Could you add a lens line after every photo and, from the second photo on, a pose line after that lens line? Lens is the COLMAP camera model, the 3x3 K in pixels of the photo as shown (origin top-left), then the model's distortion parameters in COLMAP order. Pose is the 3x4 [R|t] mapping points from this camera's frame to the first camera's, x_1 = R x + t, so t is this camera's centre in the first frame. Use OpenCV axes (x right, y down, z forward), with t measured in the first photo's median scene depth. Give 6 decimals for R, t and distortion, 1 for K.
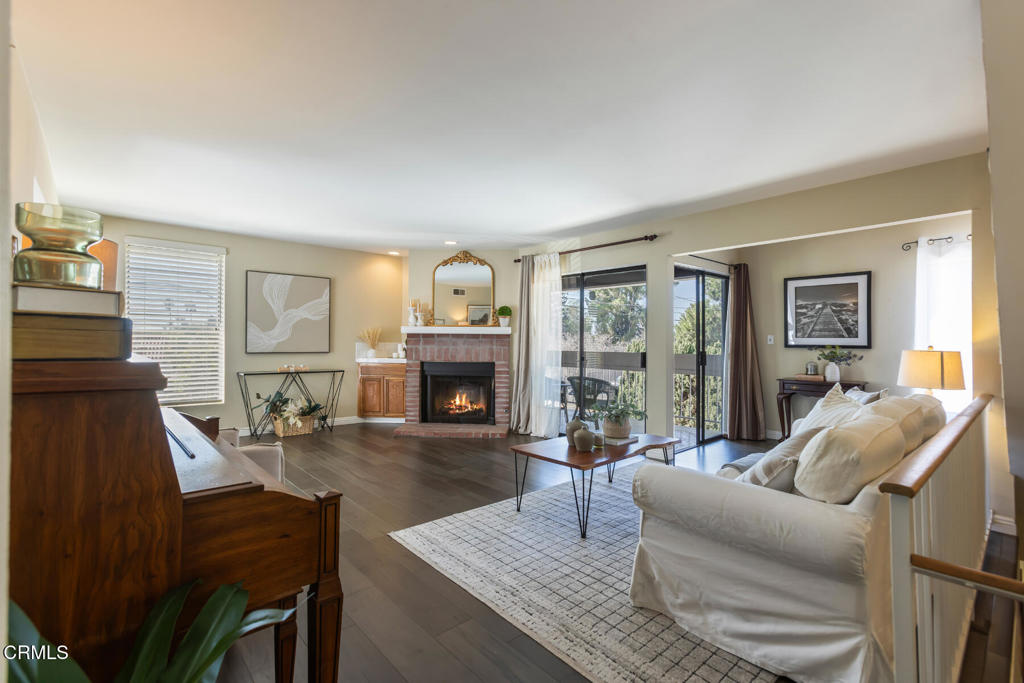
lens RADIAL K [[463.3, 0, 514.1], [0, 463.3, 336.4], [0, 0, 1]] dist [-0.010039, 0.010149]
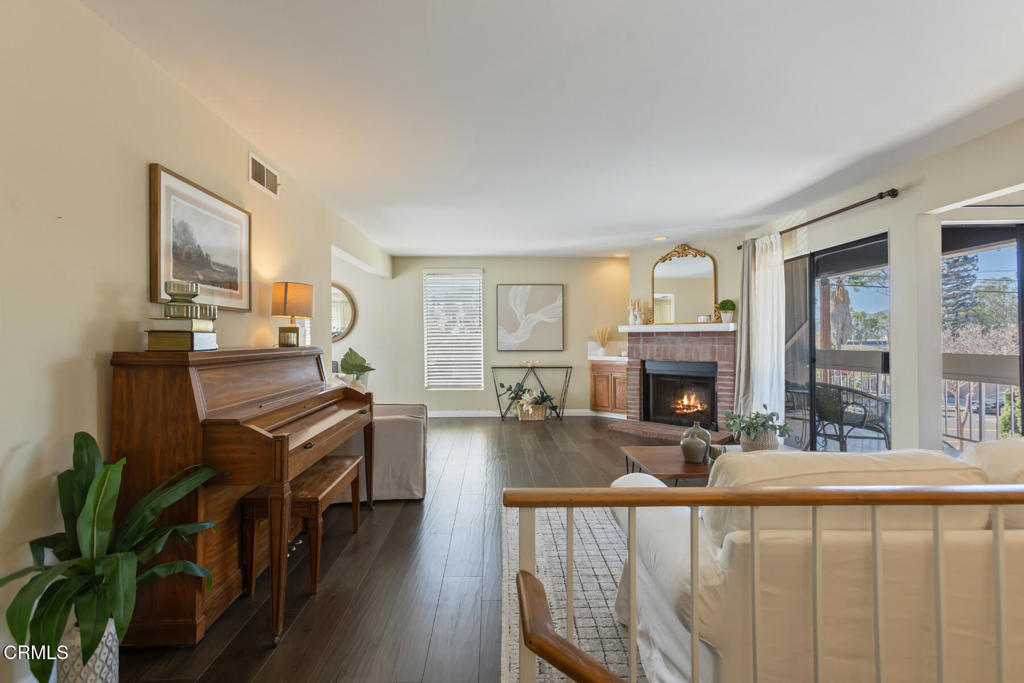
lens RADIAL K [[463.3, 0, 510.7], [0, 463.3, 334.6], [0, 0, 1]] dist [-0.010039, 0.010149]
pose [[0.774217, -0.017312, -0.632683, 0.232209], [0.015590, 0.999844, -0.008281, 0.003191], [0.632728, -0.003452, 0.774367, 0.047358]]
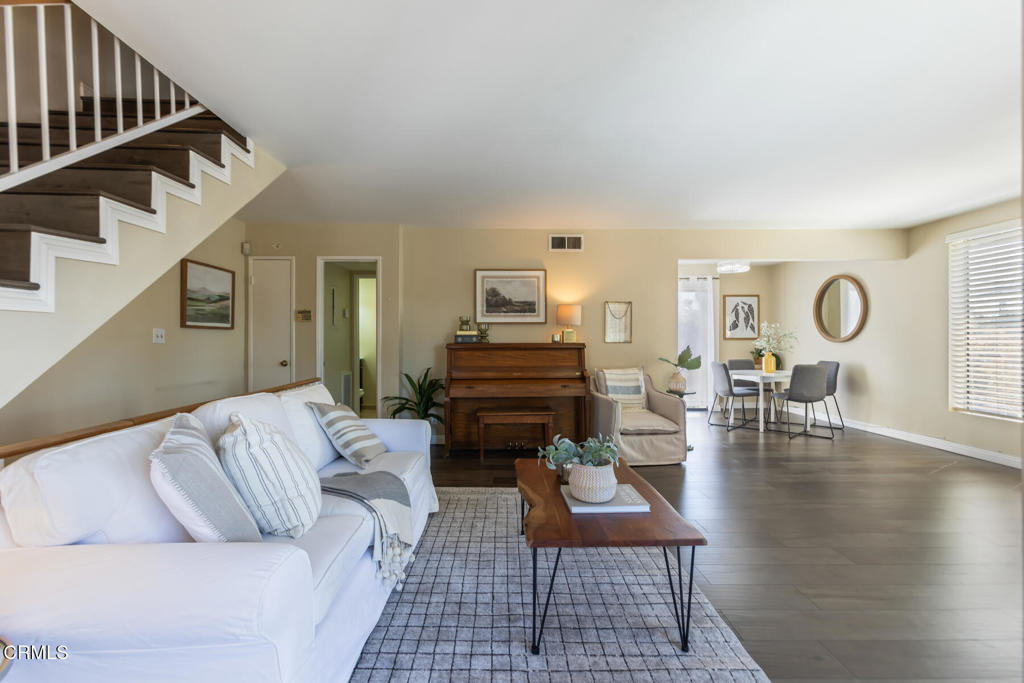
lens RADIAL K [[463.3, 0, 505.1], [0, 463.3, 344.0], [0, 0, 1]] dist [-0.010039, 0.010149]
pose [[-0.650453, -0.000575, -0.759547, 0.439017], [0.002994, 0.999990, -0.003320, 0.013115], [0.759541, -0.004434, -0.650444, 0.767476]]
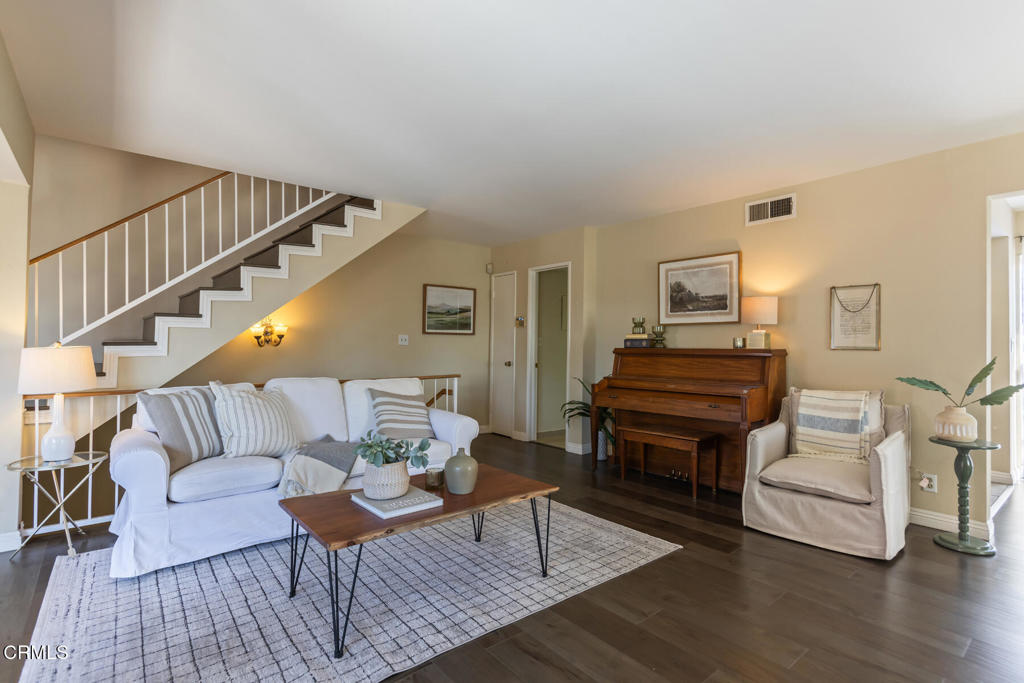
lens RADIAL K [[503.6, 0, 508.6], [0, 503.6, 339.3], [0, 0, 1]] dist [0.012861, 0.000126]
pose [[-0.999215, -0.012875, 0.037463, 0.017965], [-0.013495, 0.999775, -0.016342, 0.010657], [-0.037244, -0.016835, -0.999164, 0.986509]]
